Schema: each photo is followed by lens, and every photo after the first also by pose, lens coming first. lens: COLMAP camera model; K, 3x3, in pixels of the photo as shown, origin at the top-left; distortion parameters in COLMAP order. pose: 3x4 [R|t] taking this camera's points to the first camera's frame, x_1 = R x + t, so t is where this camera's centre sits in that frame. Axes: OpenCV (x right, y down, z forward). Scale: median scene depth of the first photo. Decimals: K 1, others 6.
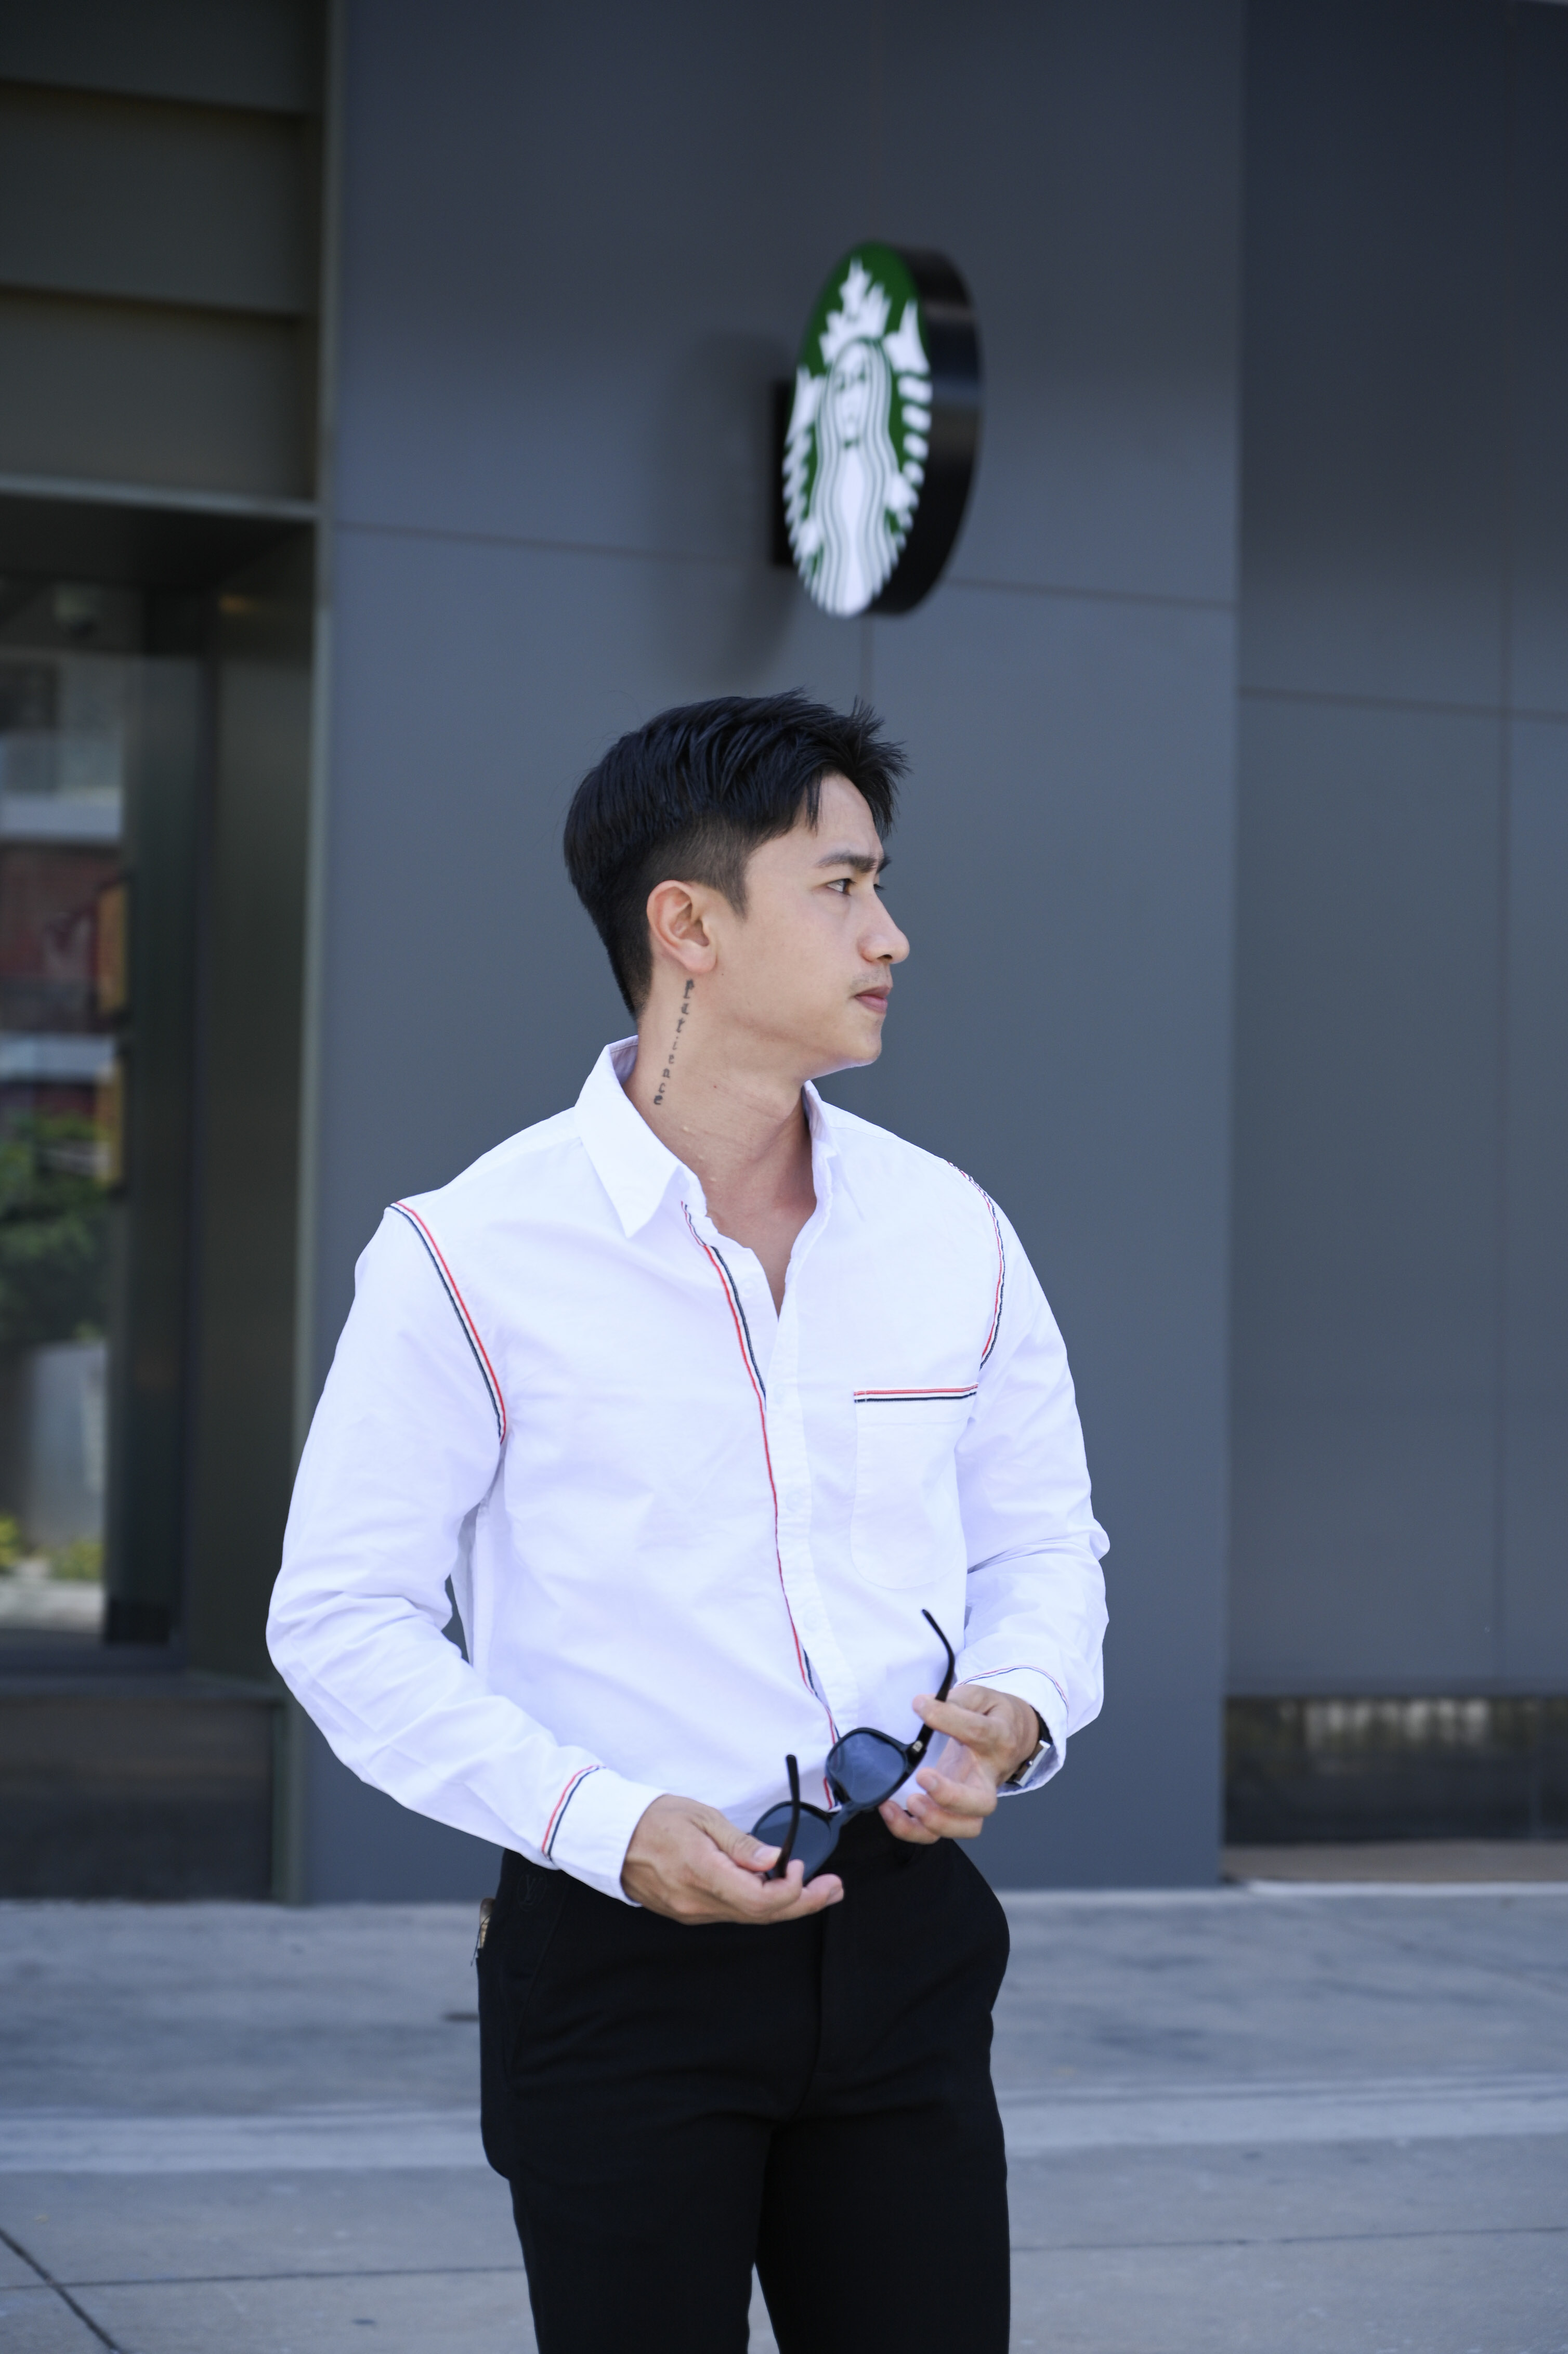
lens RADIAL K [[4718.9, 0, 784.0], [0, 4718.9, 1177.0], [0, 0, 1]] dist [0.059724, -0.568872]
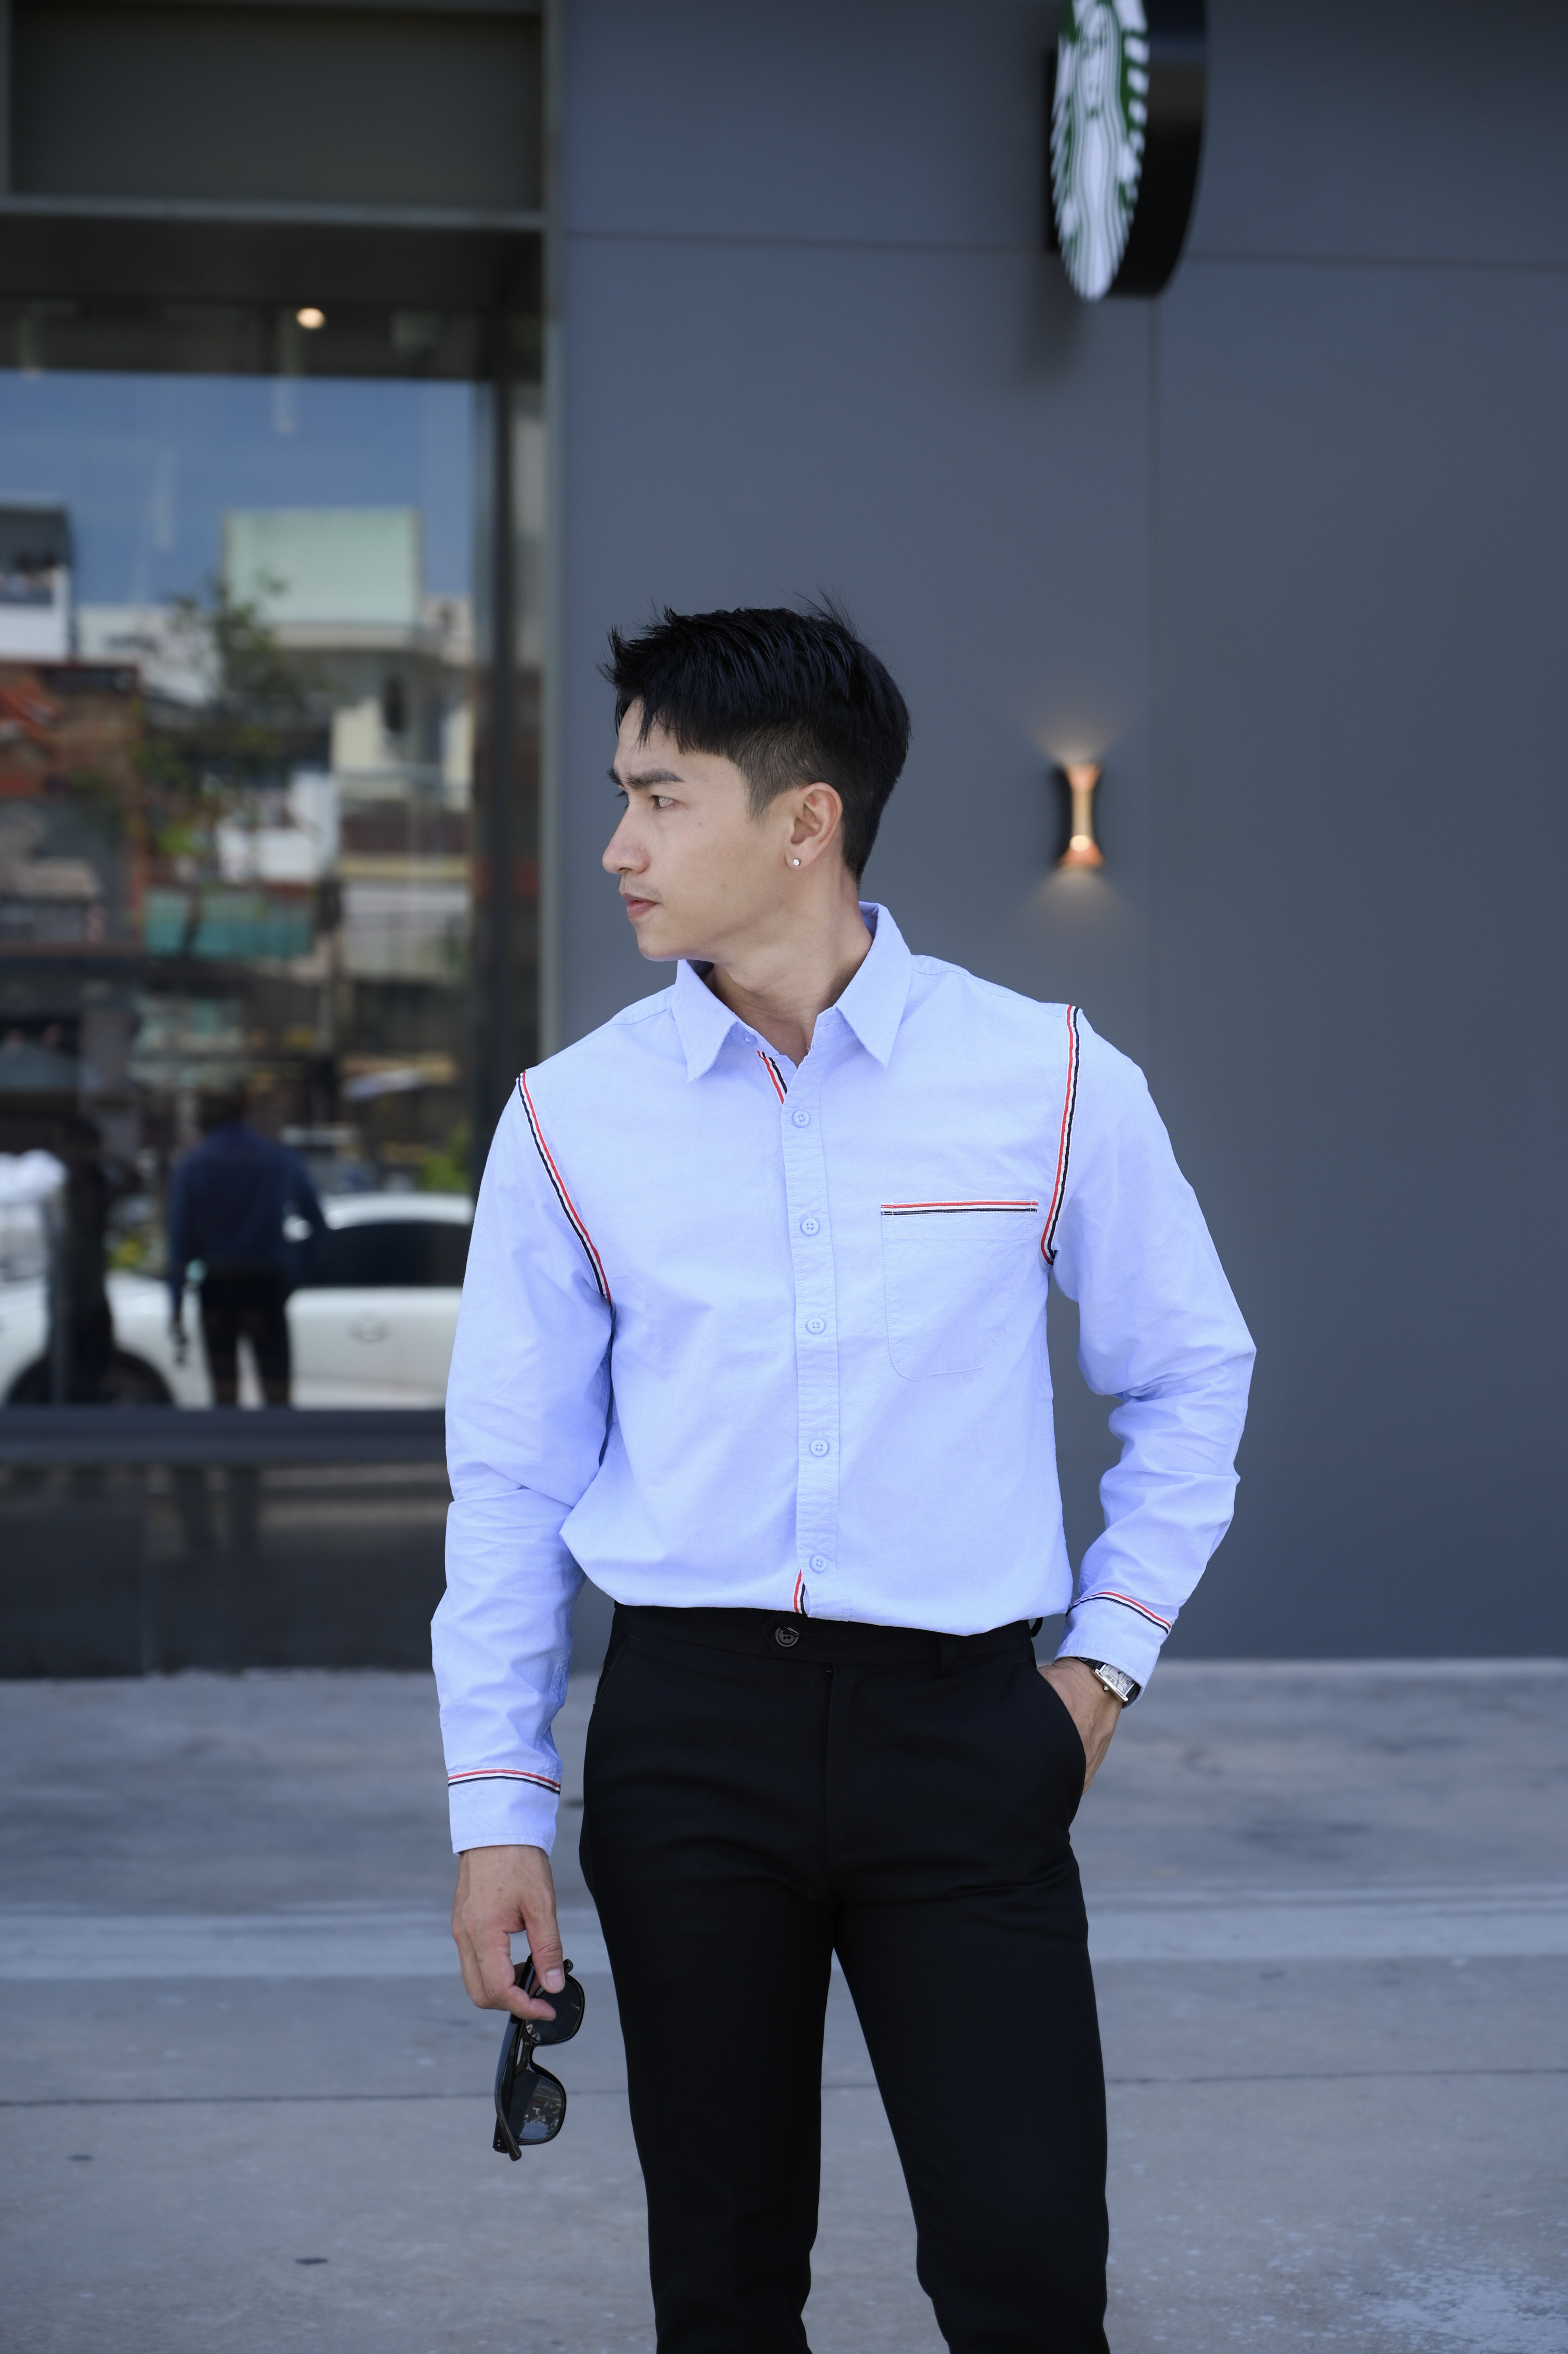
lens RADIAL K [[4718.9, 0, 784.0], [0, 4718.9, 1177.0], [0, 0, 1]] dist [0.059724, -0.568872]
pose [[0.978630, -0.016621, -0.204956, 0.145556], [0.028926, 0.997944, 0.057188, -0.001796], [0.203584, -0.061894, 0.977099, 0.070611]]
